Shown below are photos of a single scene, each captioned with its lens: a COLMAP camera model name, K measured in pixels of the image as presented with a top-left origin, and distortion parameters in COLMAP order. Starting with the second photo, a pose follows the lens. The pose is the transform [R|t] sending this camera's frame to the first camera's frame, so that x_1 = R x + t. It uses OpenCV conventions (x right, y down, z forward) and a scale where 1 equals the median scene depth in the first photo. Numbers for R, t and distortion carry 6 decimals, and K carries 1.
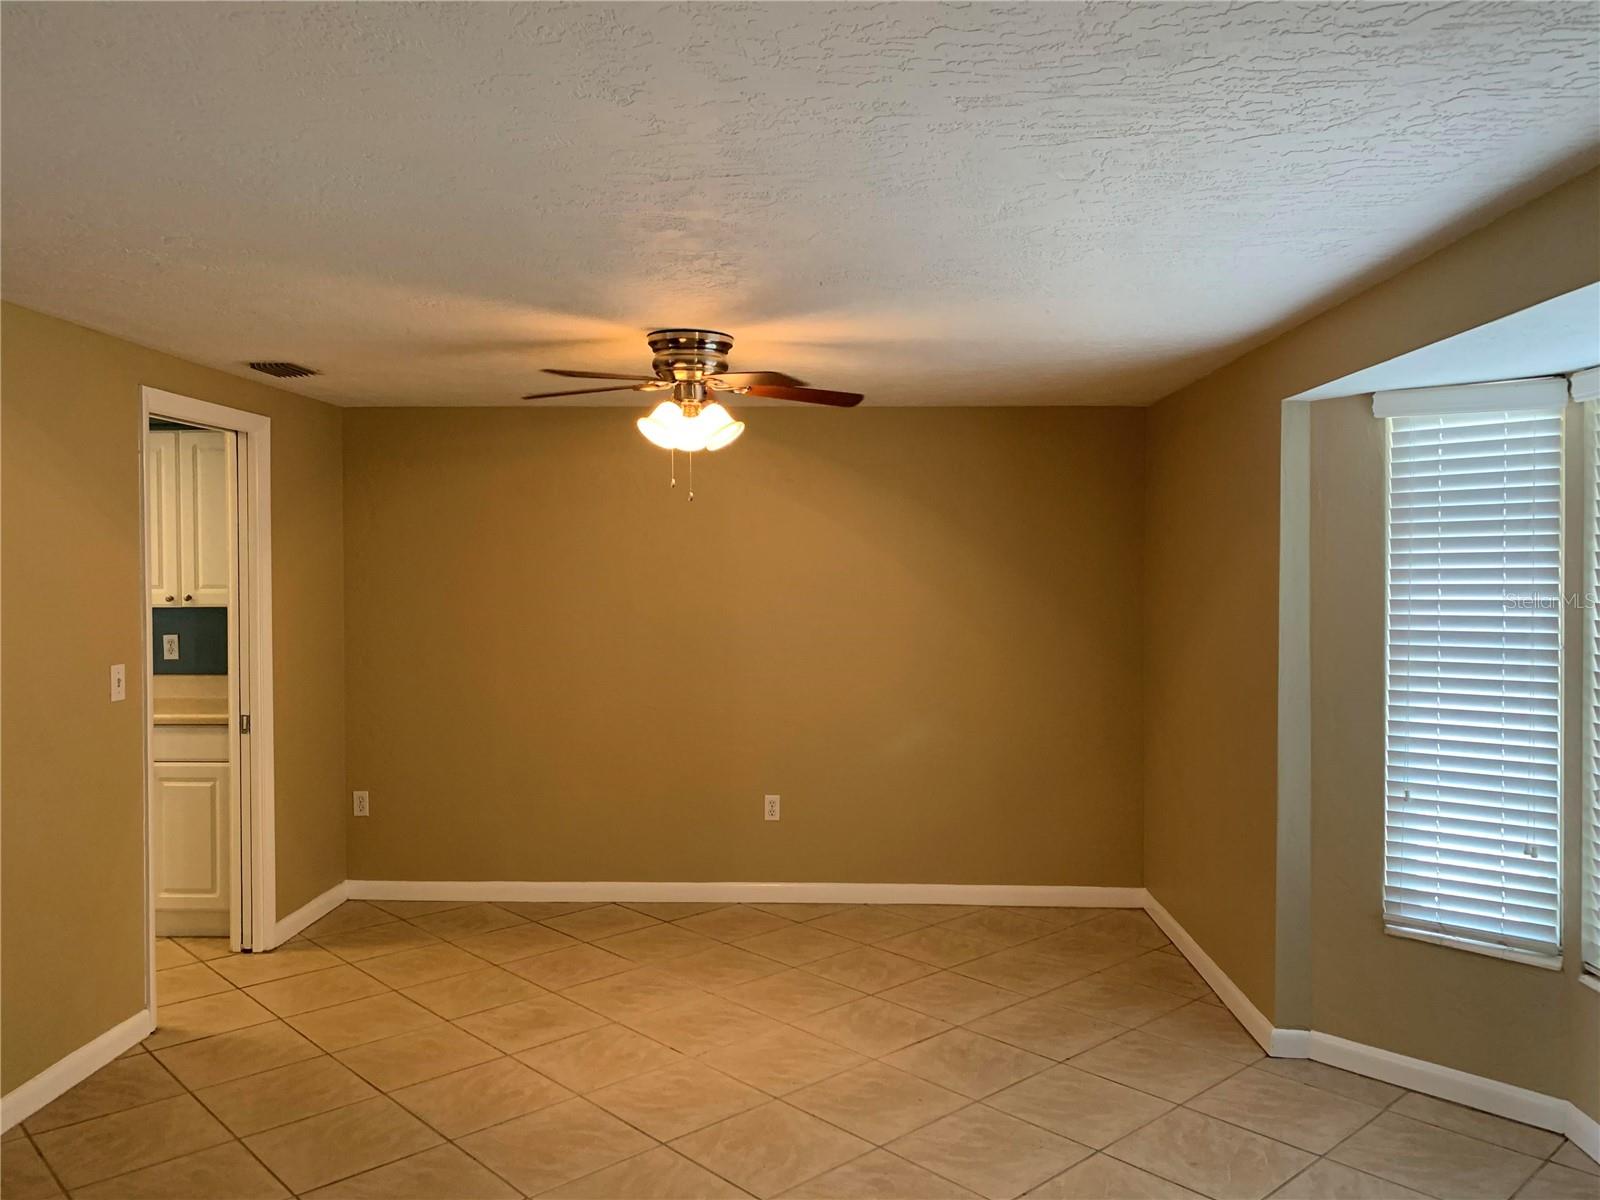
lens RADIAL K [[1239.7, 0, 800.0], [0, 1239.7, 600.0], [0, 0, 1]] dist [0.028902, -0.012884]
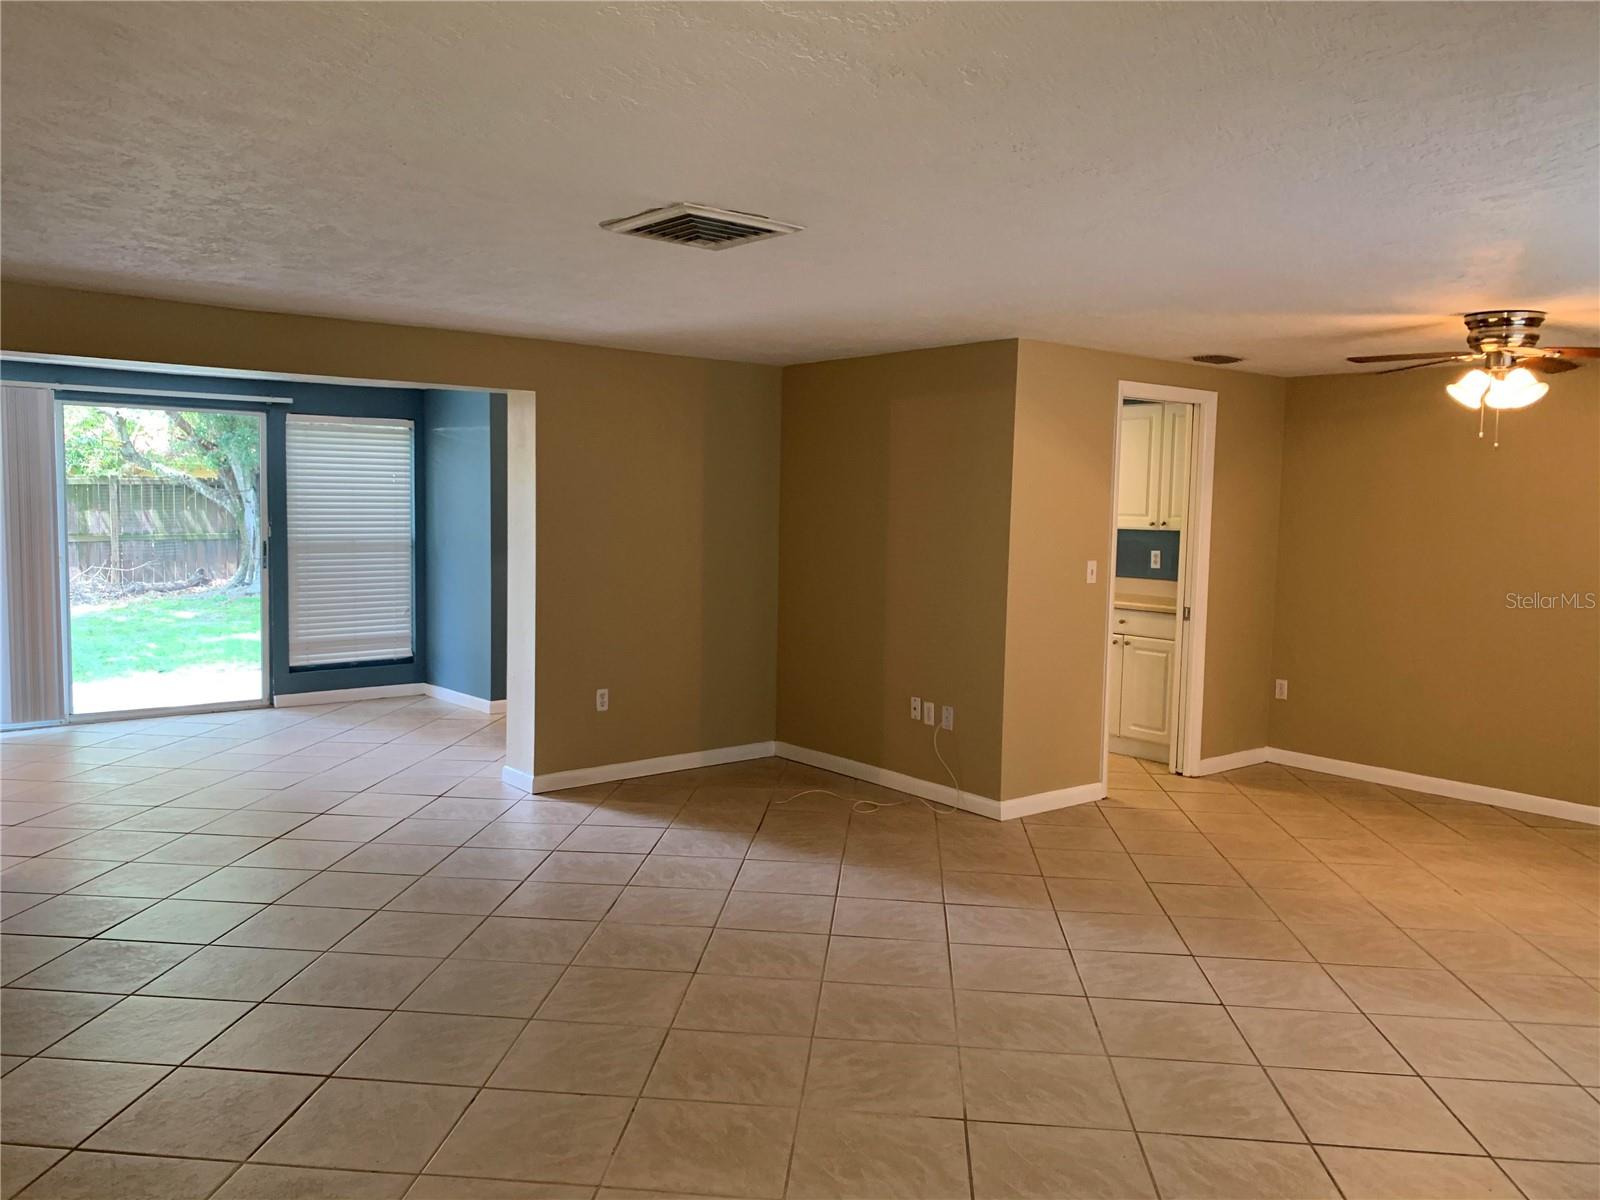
lens RADIAL K [[1207.1, 0, 800.0], [0, 1207.1, 600.0], [0, 0, 1]] dist [0.005972, -0.120671]
pose [[0.680540, 0.070994, -0.729263, 0.310981], [-0.035815, 0.997328, 0.063668, 0.017096], [0.731835, -0.017210, 0.681265, -0.302916]]
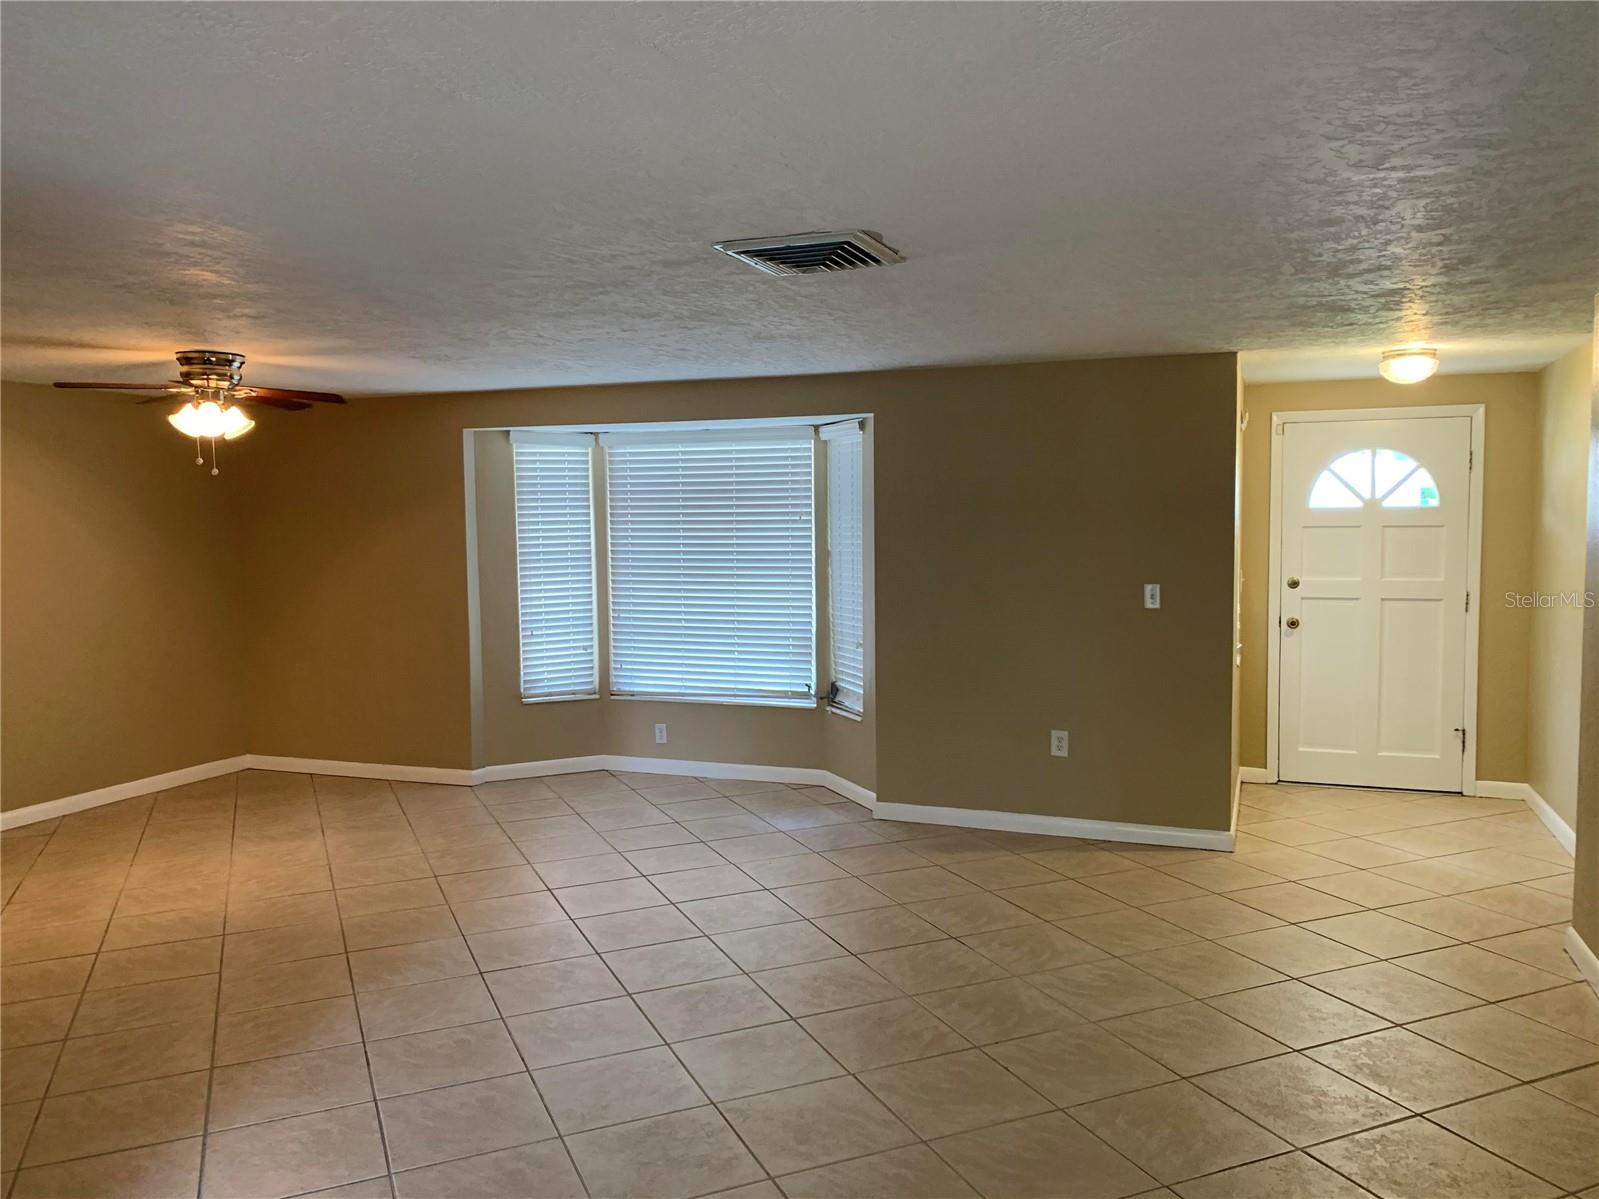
lens RADIAL K [[1238.9, 0, 799.5], [0, 1238.9, 599.5], [0, 0, 1]] dist [0.028902, -0.012884]
pose [[0.330832, -0.069859, 0.941100, -1.162046], [0.039577, 0.997406, 0.060126, -0.000983], [-0.942859, 0.017354, 0.332738, -0.071024]]
